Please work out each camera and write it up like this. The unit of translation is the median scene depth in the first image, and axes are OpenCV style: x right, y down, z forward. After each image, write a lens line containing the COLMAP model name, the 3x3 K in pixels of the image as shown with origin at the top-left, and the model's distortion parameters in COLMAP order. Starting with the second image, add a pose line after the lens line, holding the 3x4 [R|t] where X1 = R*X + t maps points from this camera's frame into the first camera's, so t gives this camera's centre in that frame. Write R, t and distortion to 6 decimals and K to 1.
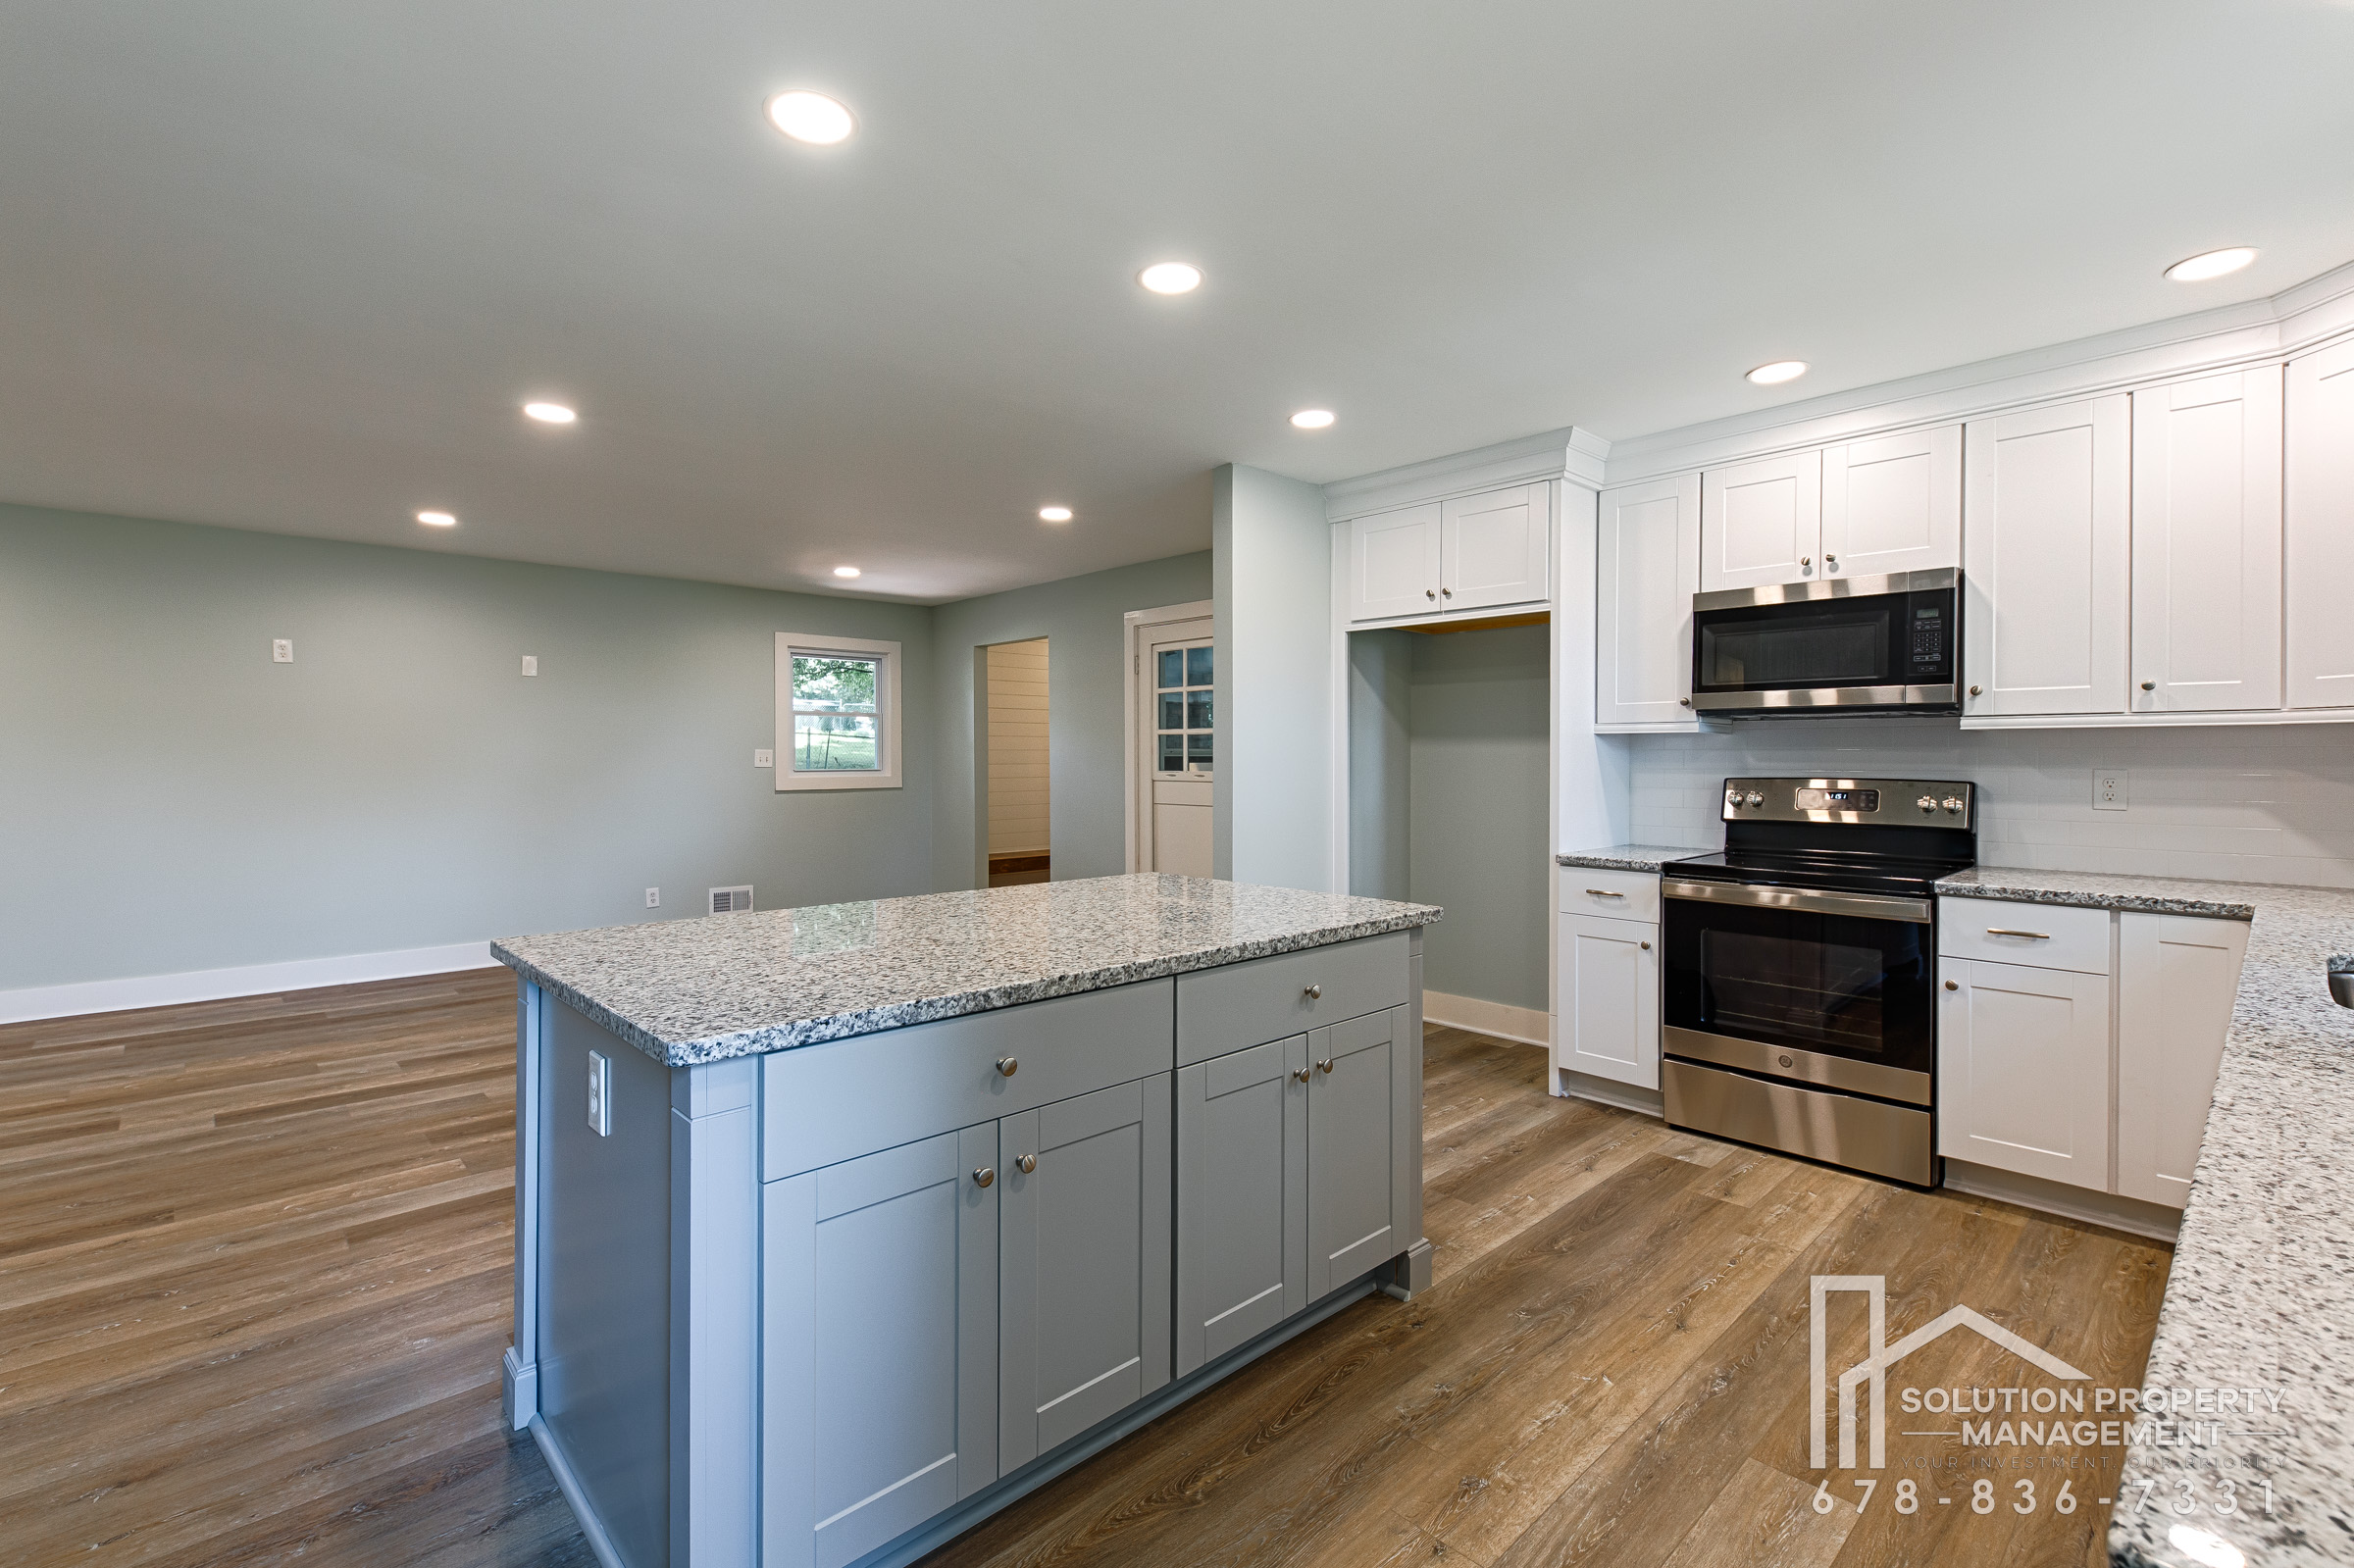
lens RADIAL K [[1048.6, 0, 1172.0], [0, 1048.6, 761.6], [0, 0, 1]] dist [0.016642, -0.008243]
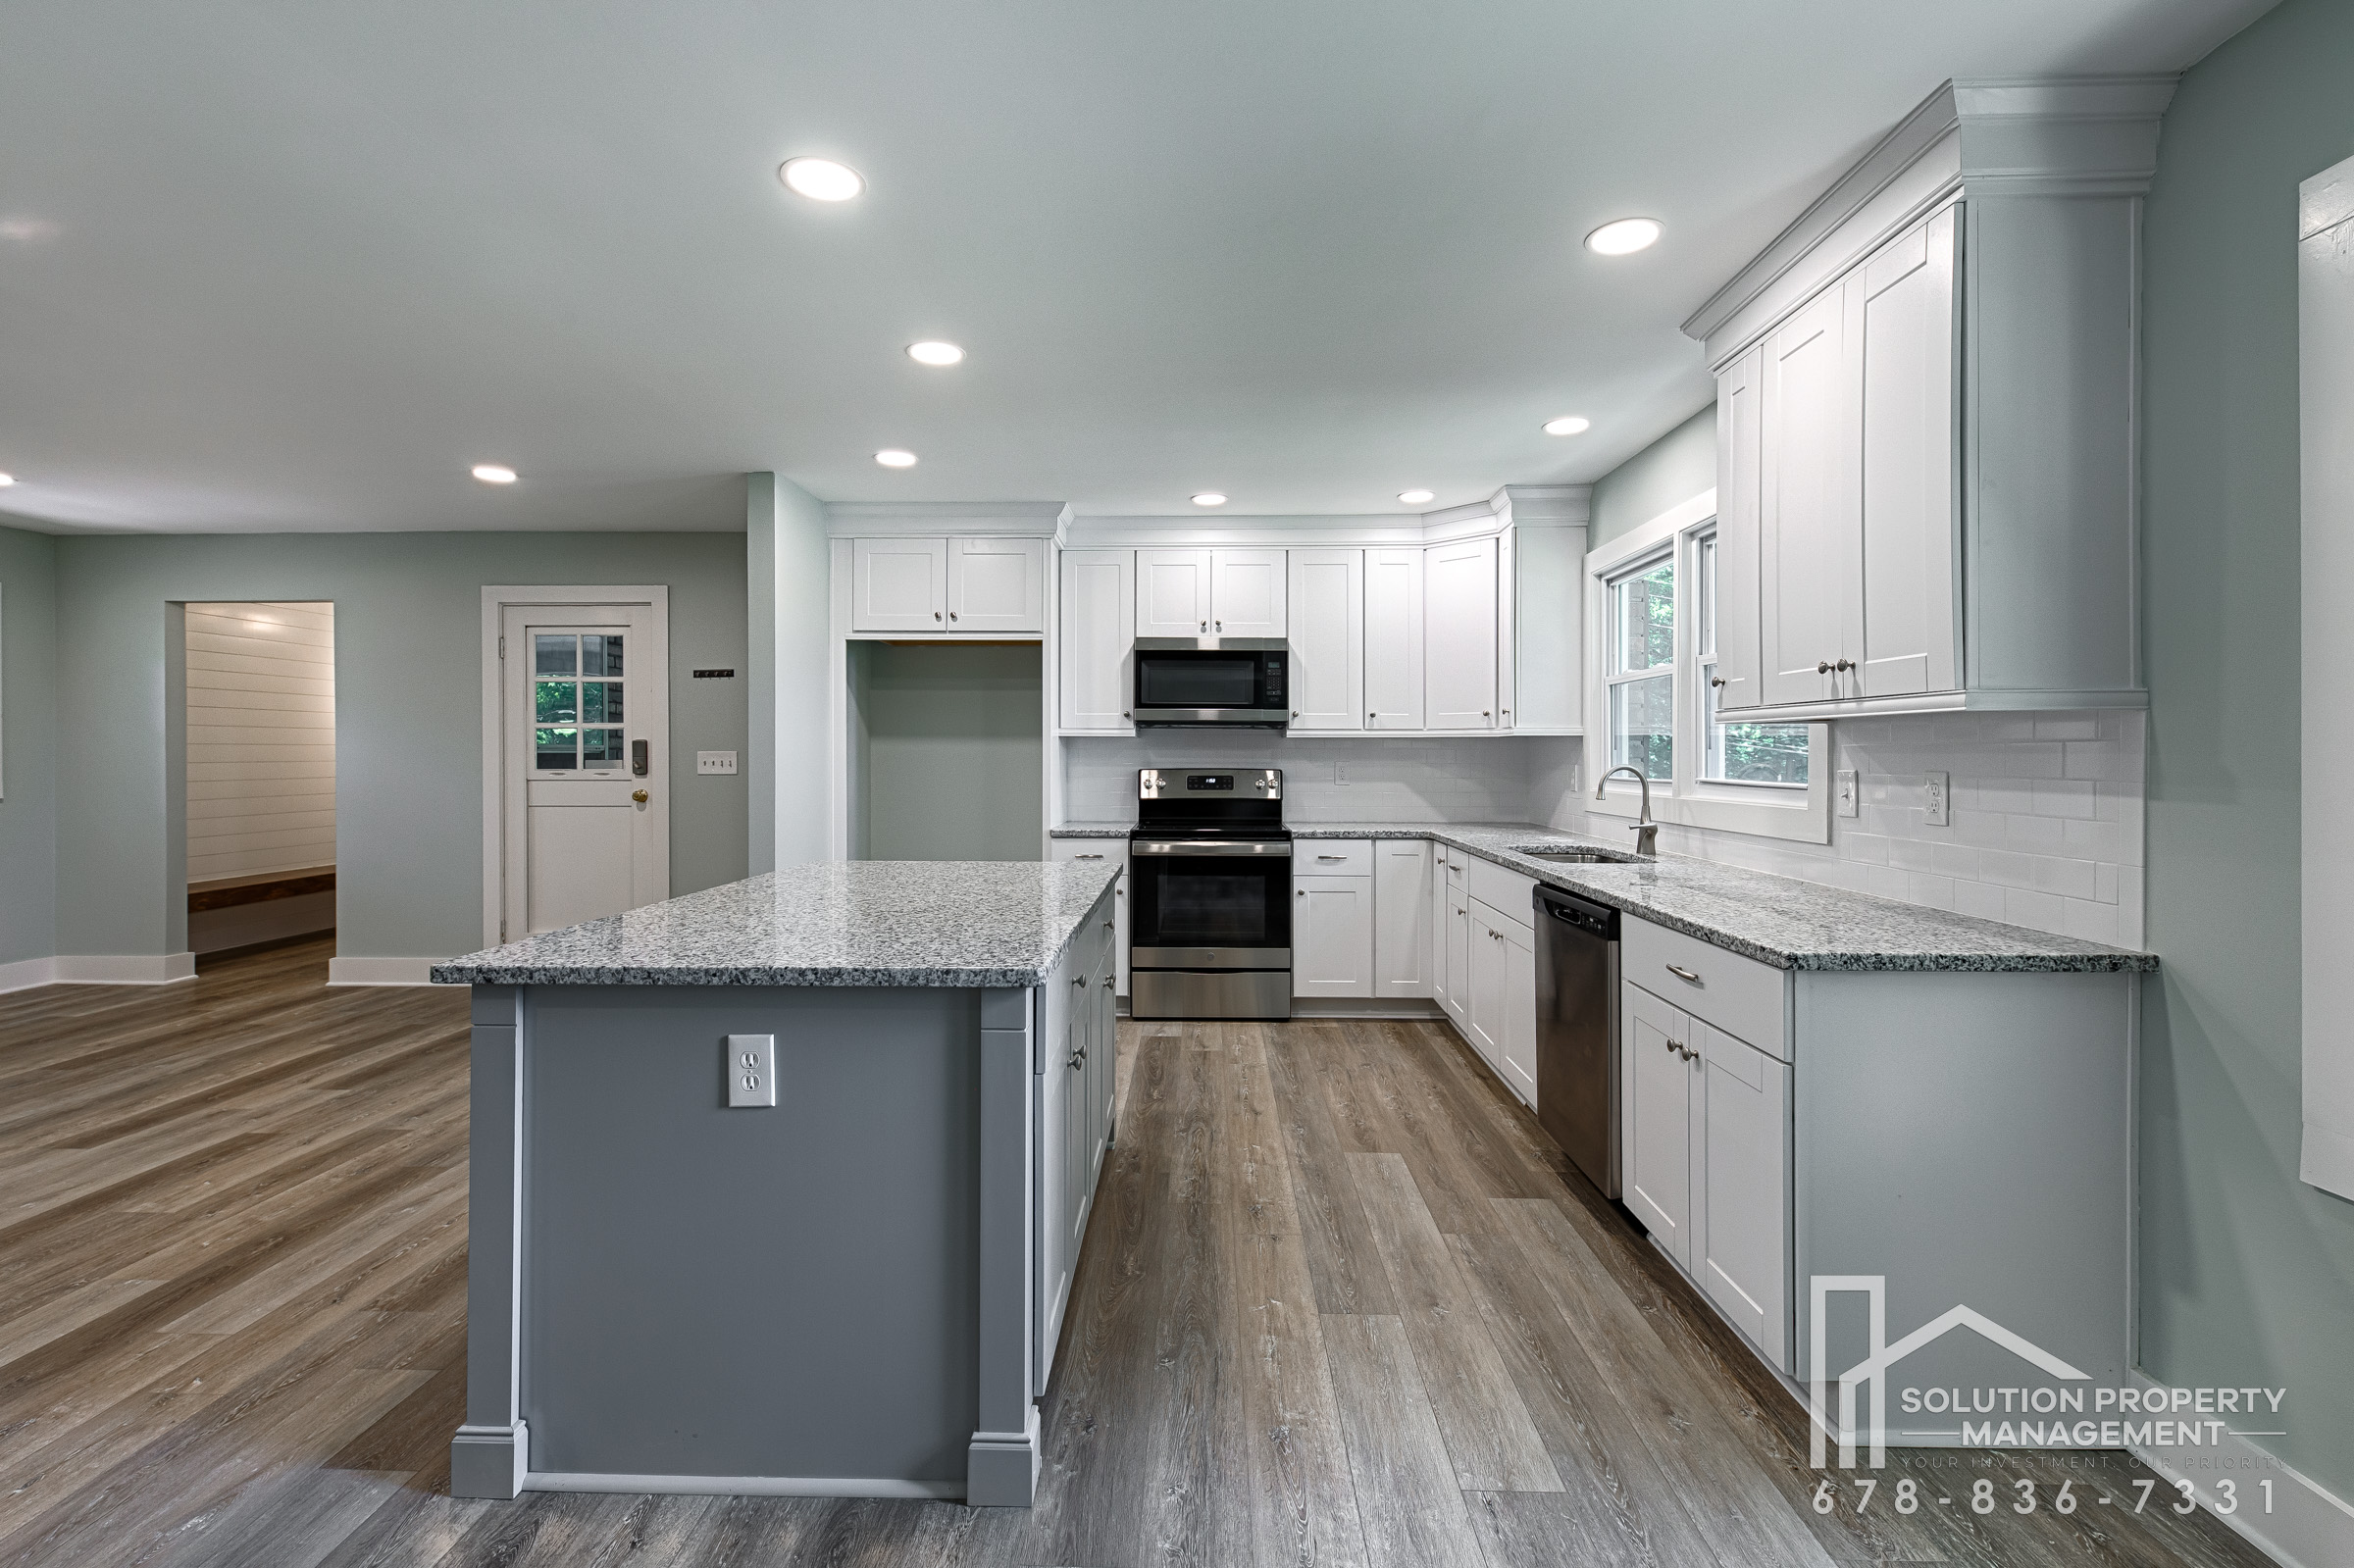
lens RADIAL K [[1048.6, 0, 1172.0], [0, 1048.6, 761.6], [0, 0, 1]] dist [0.016642, -0.008243]
pose [[0.710099, -0.004869, 0.704085, -0.502131], [0.002324, 0.999987, 0.004571, -0.001253], [-0.704098, -0.001609, 0.710101, -0.023806]]
